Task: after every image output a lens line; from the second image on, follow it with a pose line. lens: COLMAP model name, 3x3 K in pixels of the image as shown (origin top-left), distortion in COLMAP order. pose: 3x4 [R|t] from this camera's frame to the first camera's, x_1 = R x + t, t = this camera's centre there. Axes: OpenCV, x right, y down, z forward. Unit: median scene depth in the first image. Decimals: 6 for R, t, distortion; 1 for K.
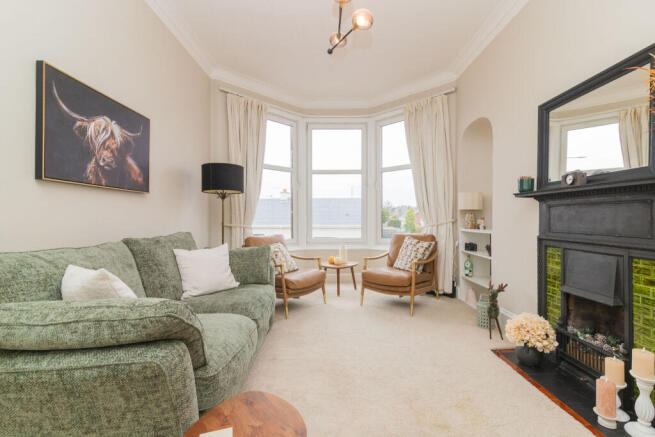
lens RADIAL K [[302.9, 0, 330.8], [0, 302.9, 218.5], [0, 0, 1]] dist [0.006592, -0.000792]
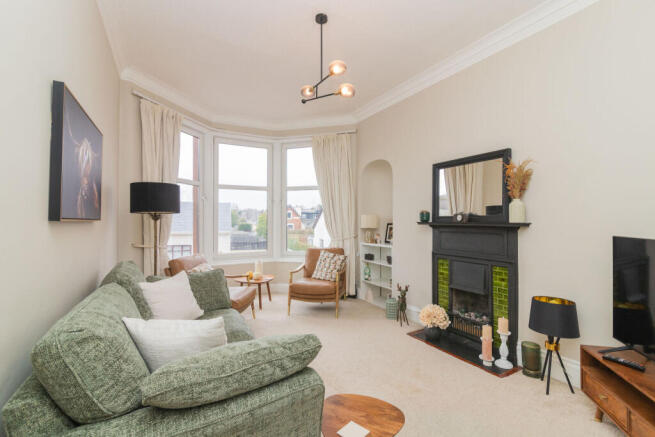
lens RADIAL K [[302.9, 0, 322.4], [0, 302.9, 218.9], [0, 0, 1]] dist [0.006592, -0.000792]
pose [[0.885316, 0.003200, 0.464979, -0.337272], [-0.000198, 0.999979, -0.006504, -0.063626], [-0.464990, 0.005666, 0.885298, -0.043770]]
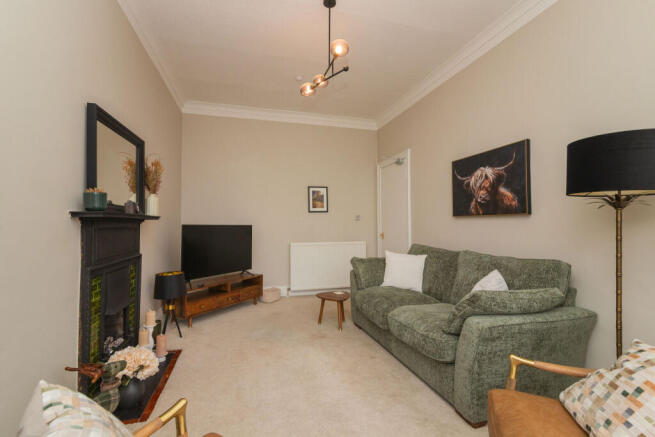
lens RADIAL K [[302.9, 0, 329.6], [0, 302.9, 219.2], [0, 0, 1]] dist [0.006592, -0.000792]
pose [[-0.964375, 0.001957, -0.264531, 0.218678], [0.004187, 0.999960, -0.007867, -0.046008], [0.264505, -0.008694, -0.964345, 1.353434]]
